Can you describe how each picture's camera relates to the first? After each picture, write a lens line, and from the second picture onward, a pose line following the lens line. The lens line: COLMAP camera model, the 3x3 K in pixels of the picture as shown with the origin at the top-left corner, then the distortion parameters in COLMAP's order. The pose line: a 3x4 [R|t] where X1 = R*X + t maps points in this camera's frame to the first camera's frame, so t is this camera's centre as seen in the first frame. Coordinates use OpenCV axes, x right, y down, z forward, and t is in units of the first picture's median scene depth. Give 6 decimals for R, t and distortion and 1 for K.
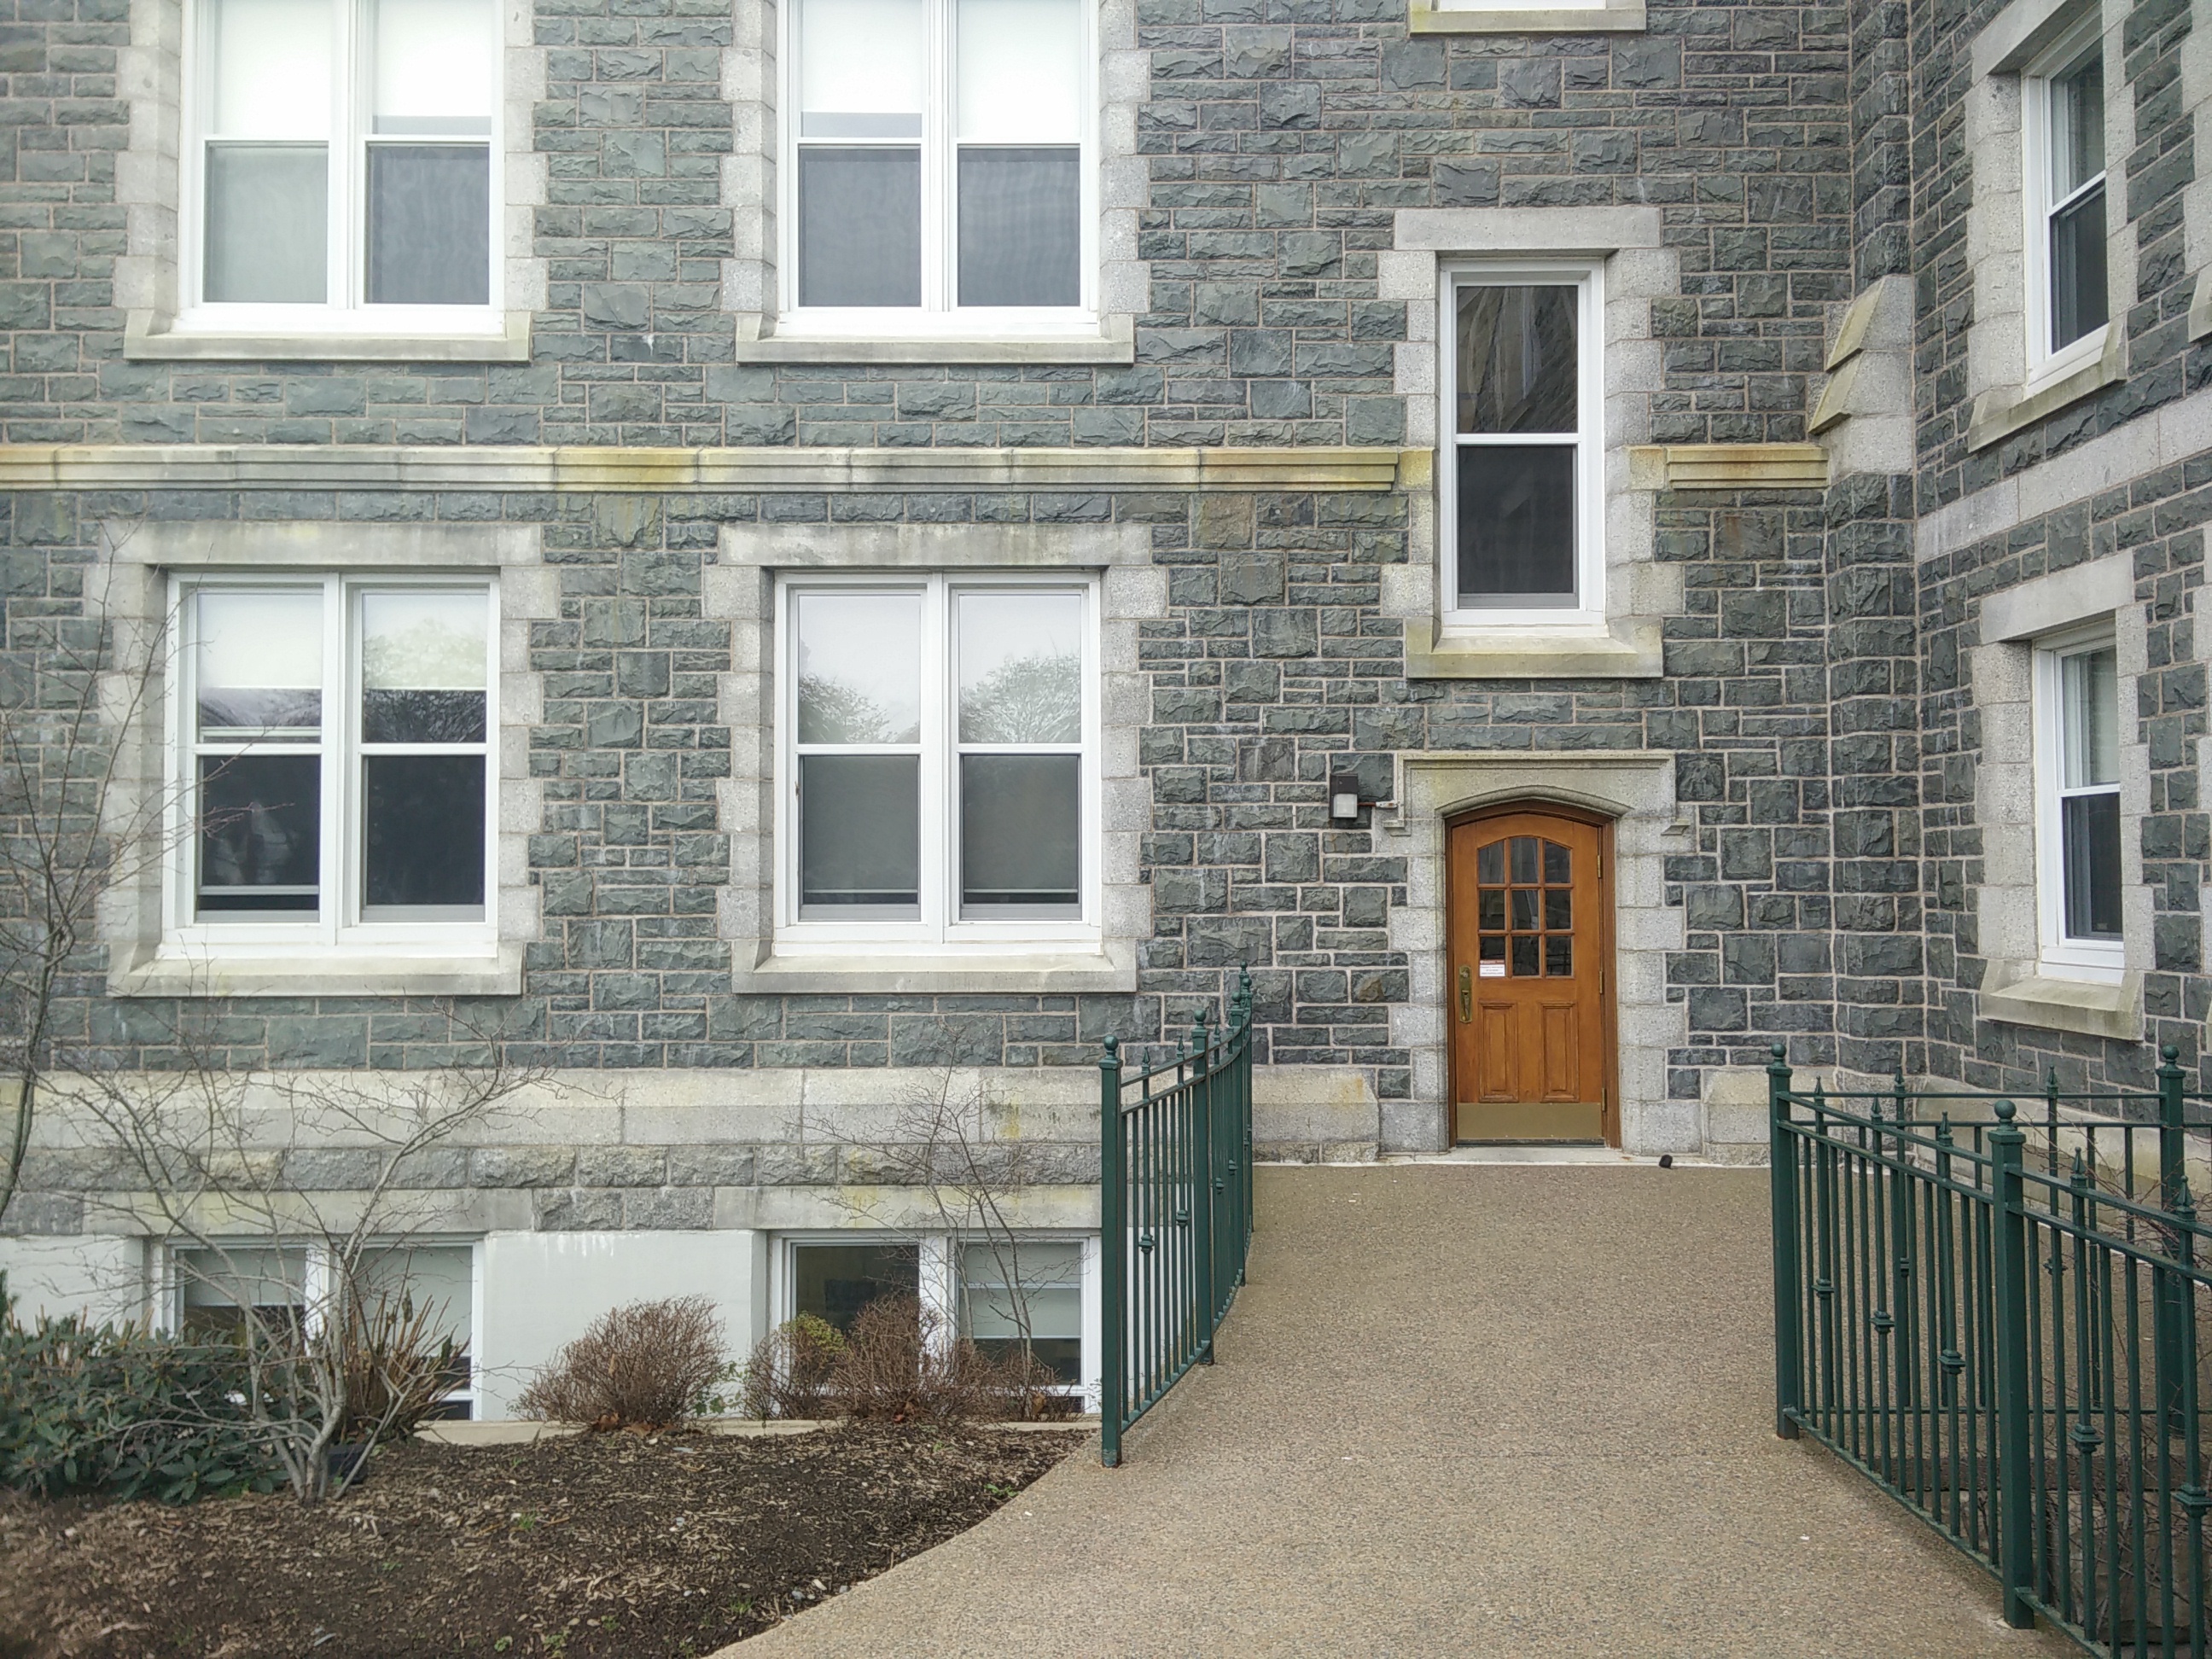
lens RADIAL K [[1779.1, 0, 1122.1], [0, 1779.1, 811.6], [0, 0, 1]] dist [0.071877, -0.064354]
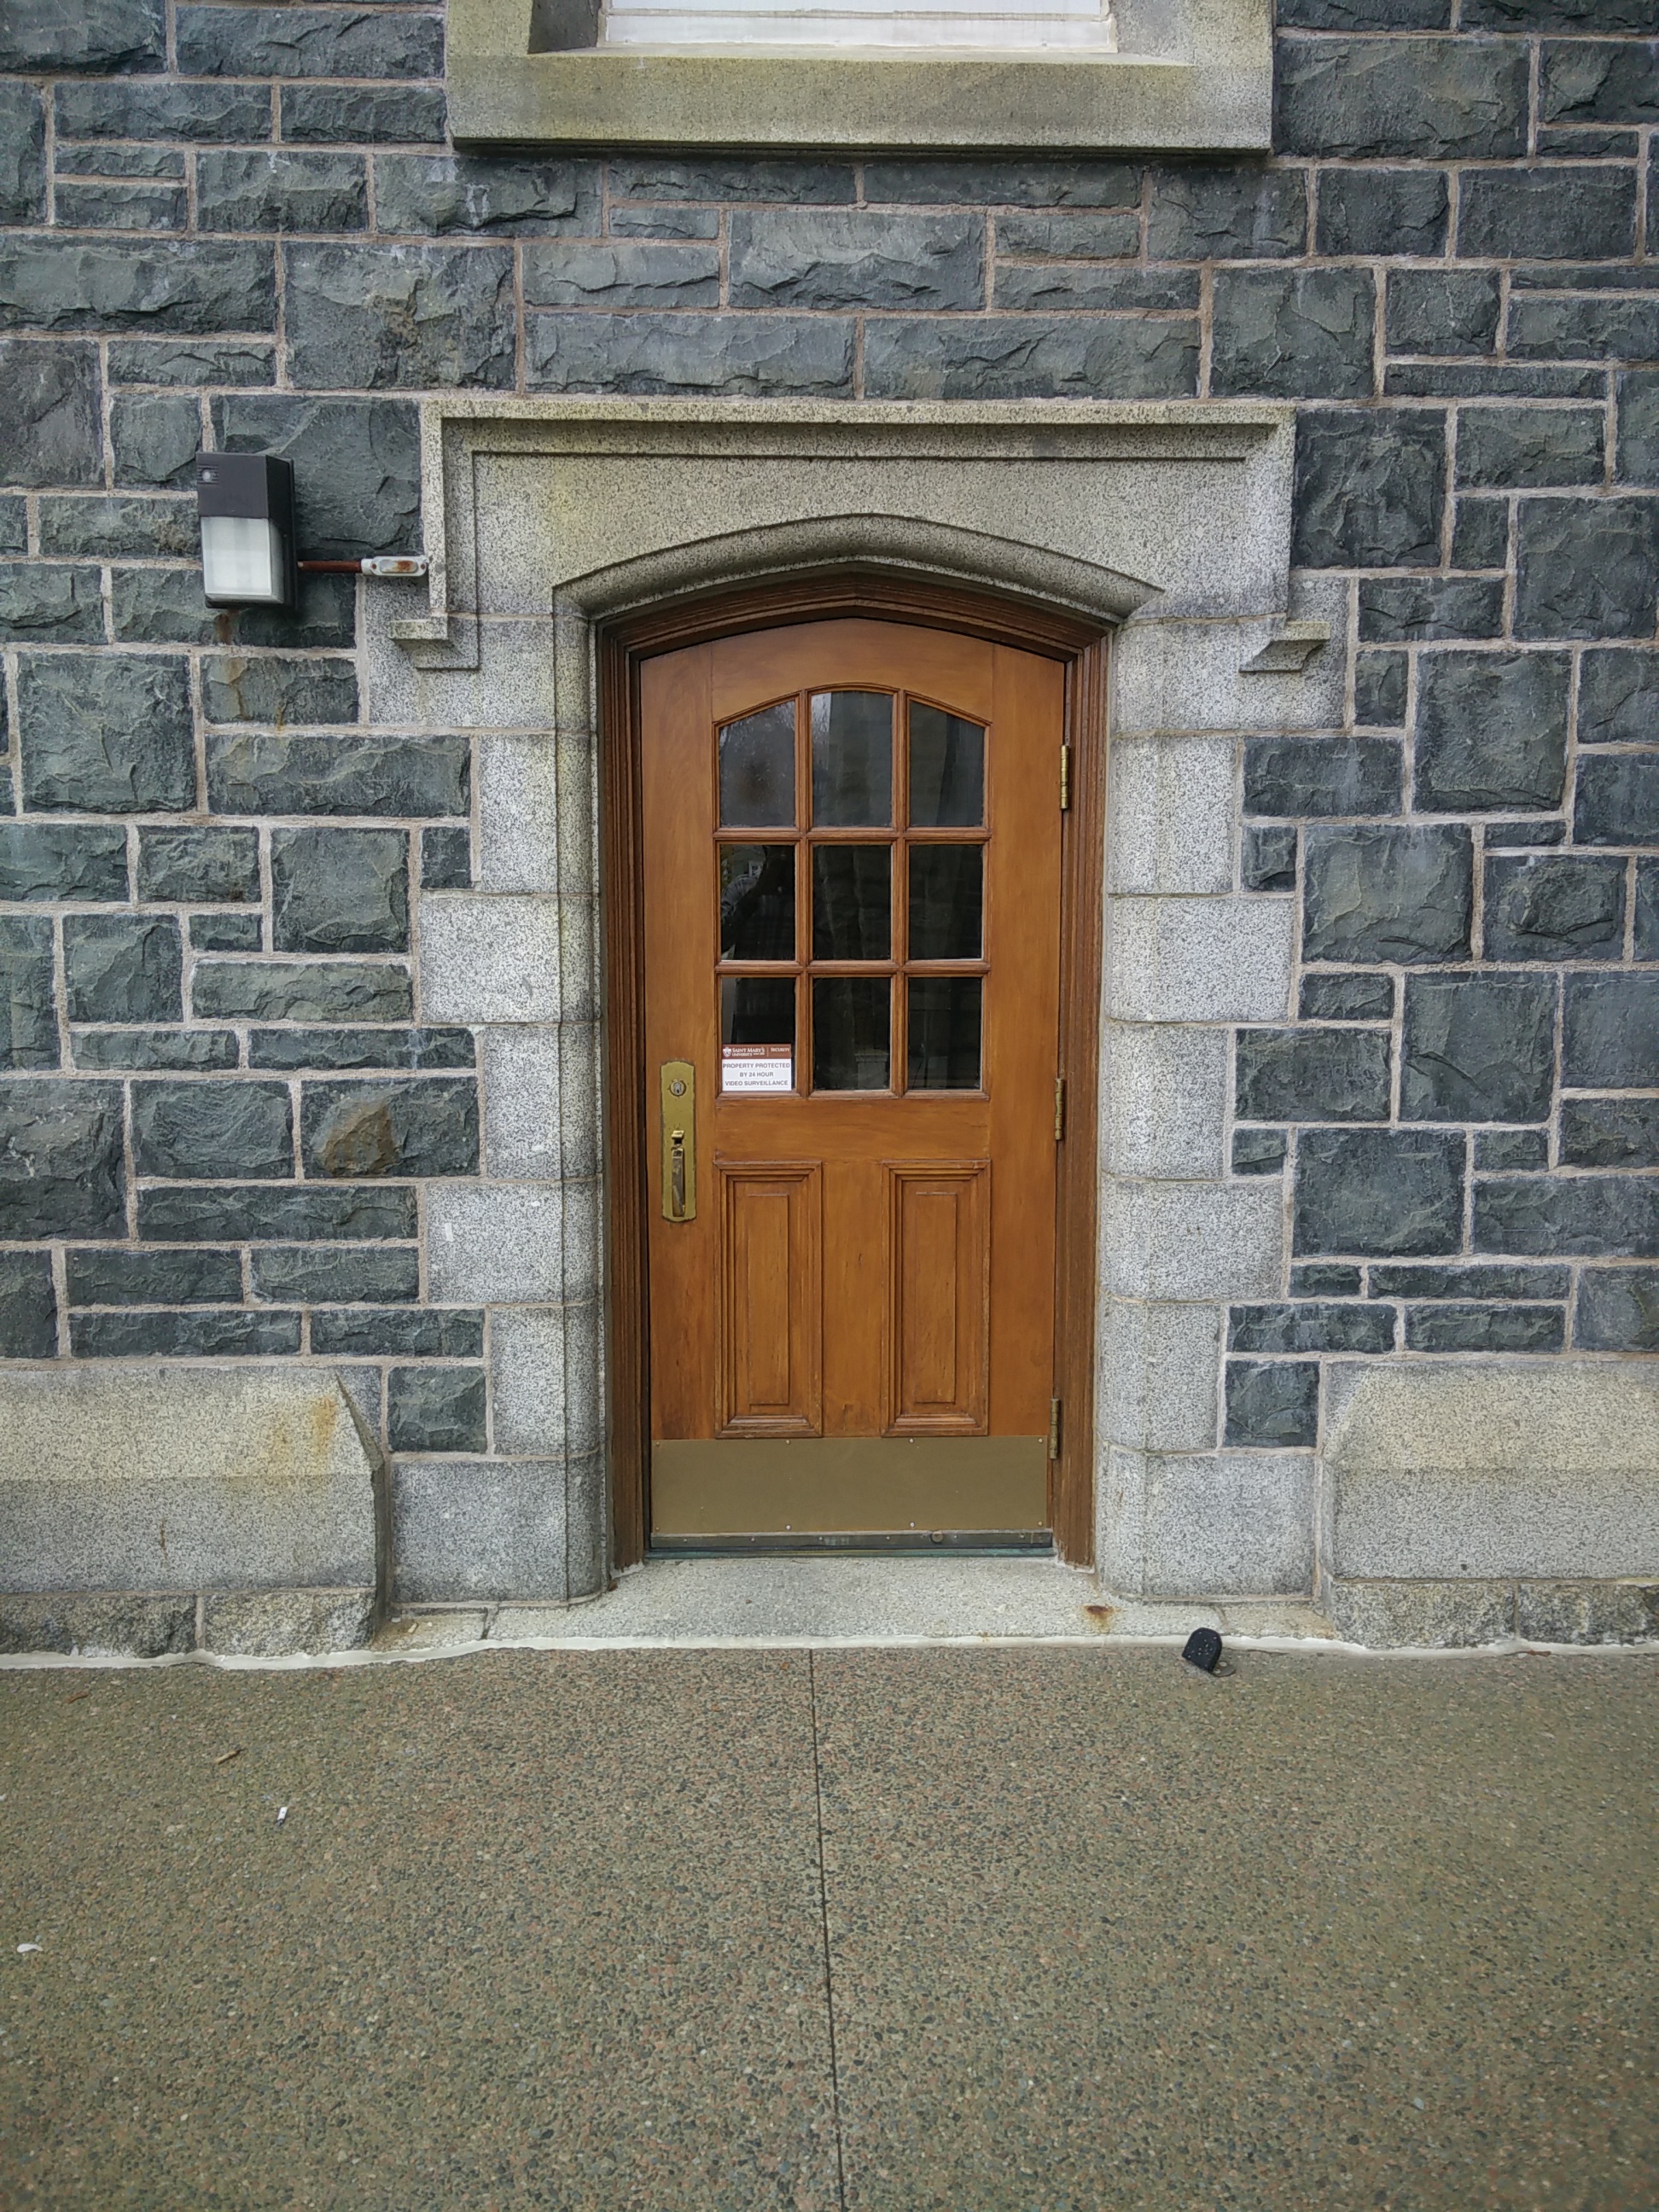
lens RADIAL K [[1779.1, 0, 823.9], [0, 1779.1, 1072.7], [0, 0, 1]] dist [0.071877, -0.064354]
pose [[0.999615, 0.002024, 0.027671, 0.215761], [-0.006068, 0.989137, 0.146873, 0.037753], [-0.027073, -0.146984, 0.988768, 0.665509]]
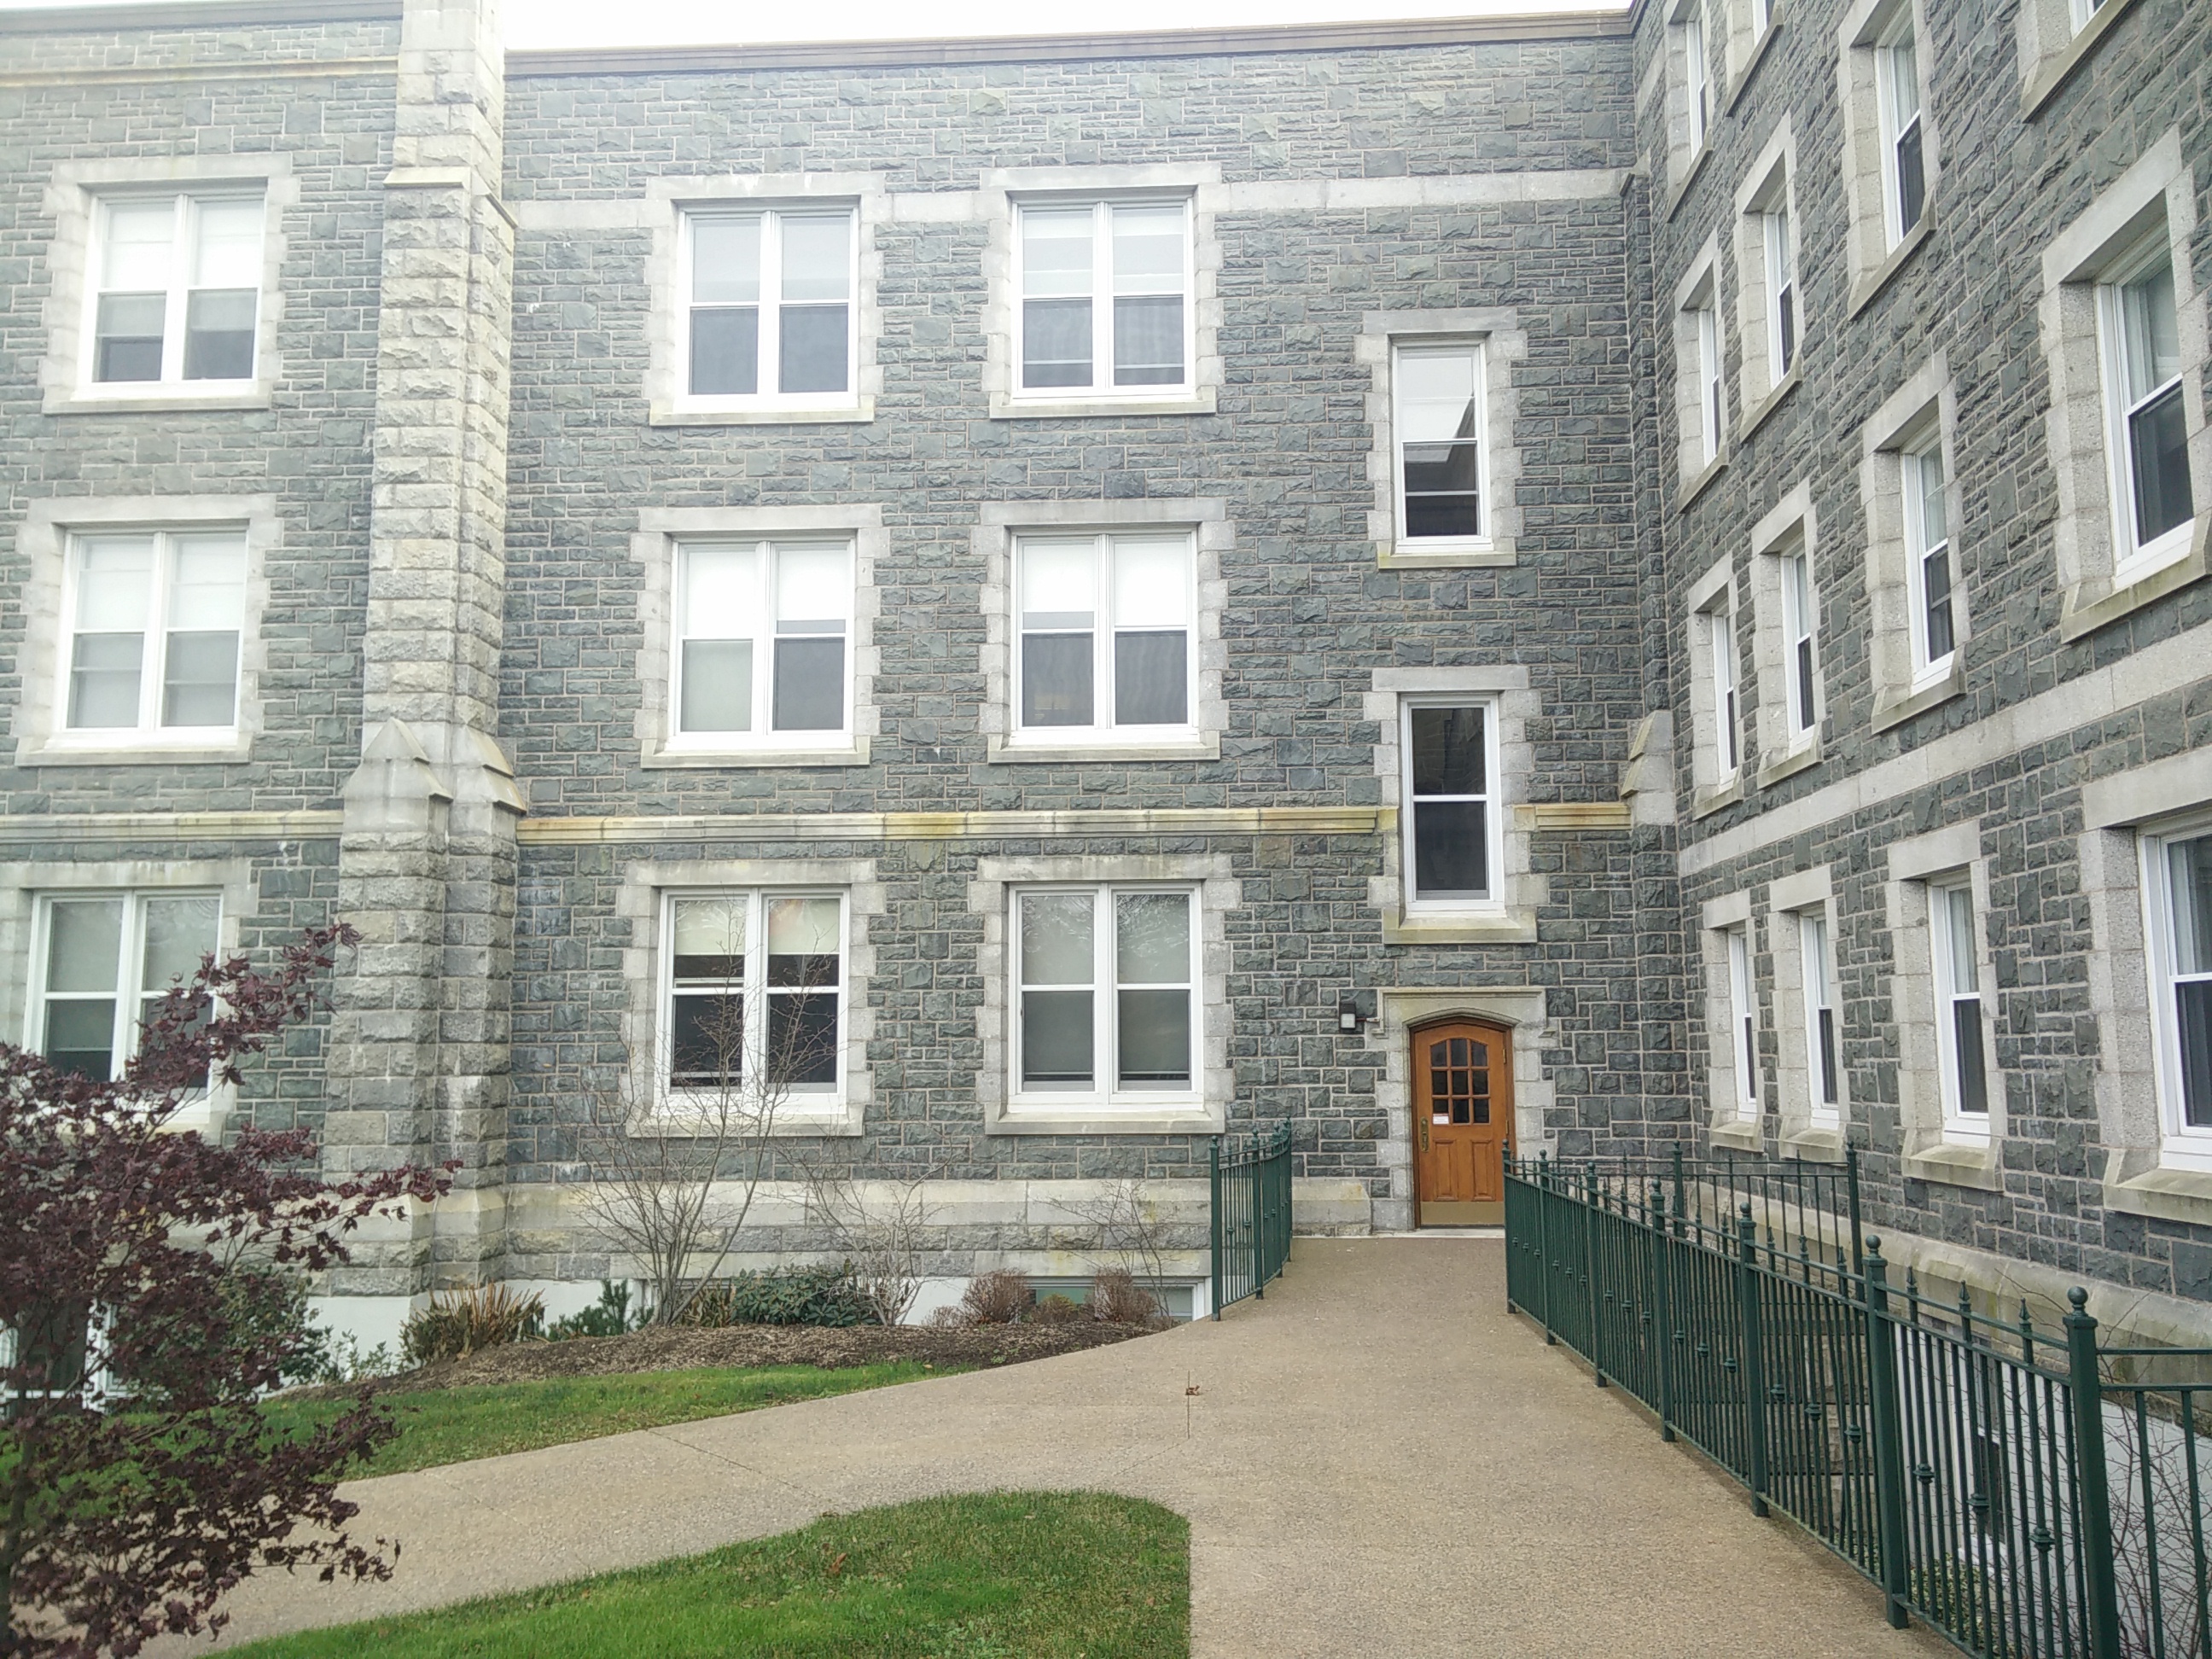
lens RADIAL K [[1779.1, 0, 1127.8], [0, 1779.1, 825.0], [0, 0, 1]] dist [0.071877, -0.064354]
pose [[0.998880, -0.010794, -0.046070, -0.003145], [0.006497, 0.995699, -0.092417, -0.032833], [0.046869, 0.092014, 0.994654, -0.694310]]
